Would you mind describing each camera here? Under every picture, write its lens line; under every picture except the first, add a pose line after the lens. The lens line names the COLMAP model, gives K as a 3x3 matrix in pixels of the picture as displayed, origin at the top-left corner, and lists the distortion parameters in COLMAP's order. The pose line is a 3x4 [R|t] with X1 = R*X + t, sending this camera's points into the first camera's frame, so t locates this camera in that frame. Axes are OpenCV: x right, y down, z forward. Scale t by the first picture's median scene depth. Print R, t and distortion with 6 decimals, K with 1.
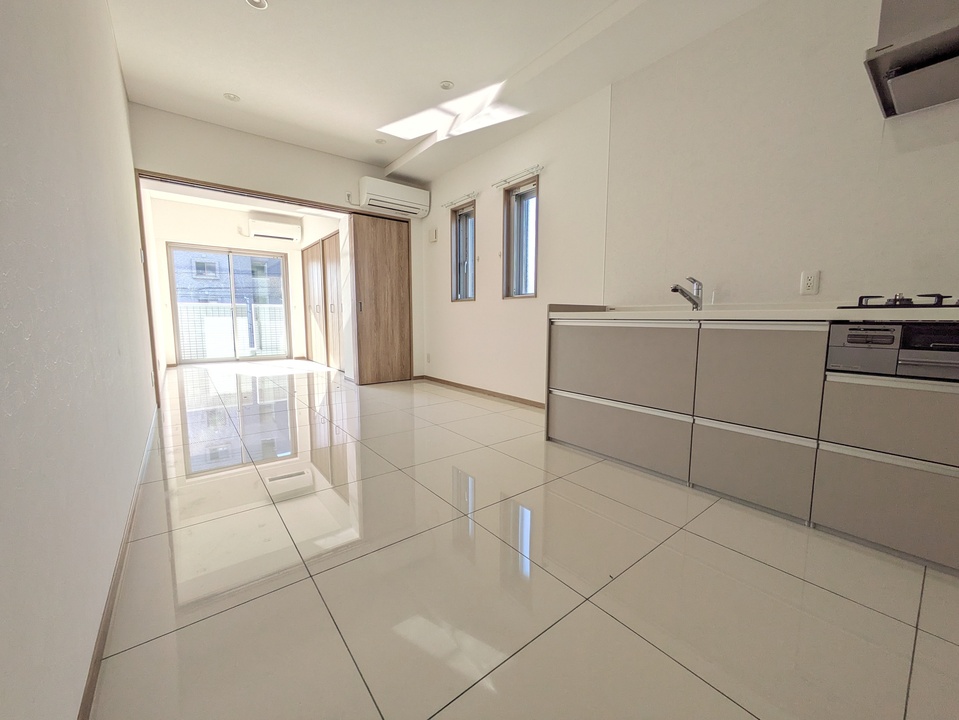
lens RADIAL K [[379.1, 0, 482.3], [0, 379.1, 362.8], [0, 0, 1]] dist [0.000793, 0.000204]
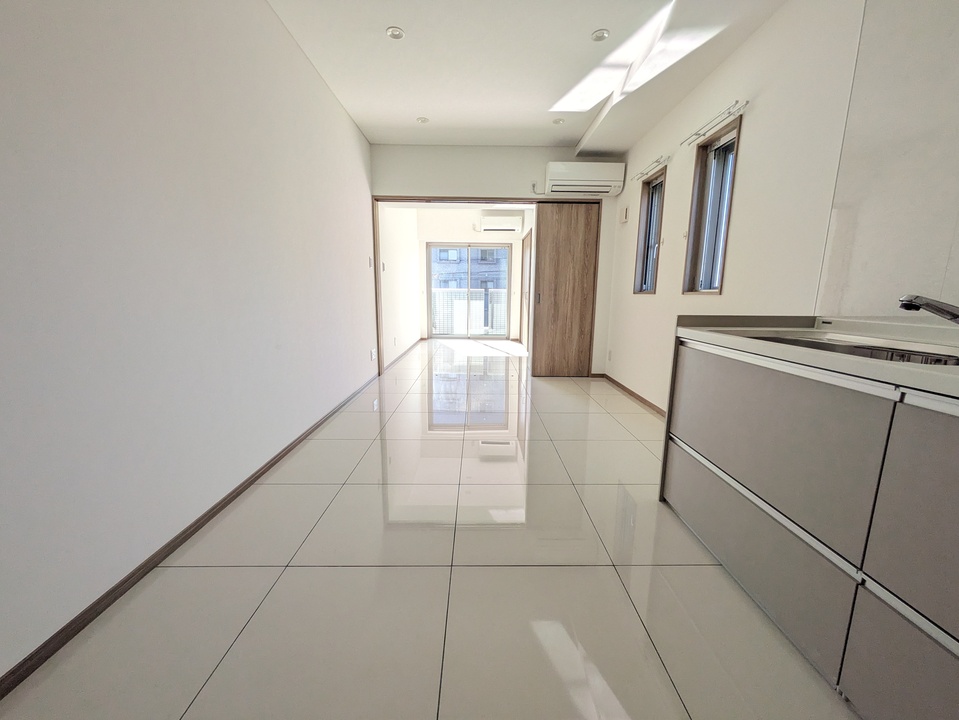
lens RADIAL K [[378.4, 0, 483.4], [0, 378.4, 359.6], [0, 0, 1]] dist [0.002120, 0.000806]
pose [[0.794359, 0.108720, -0.597640, 0.162939], [-0.077429, 0.993950, 0.077899, -0.051880], [0.602493, -0.015606, 0.797972, 0.116018]]
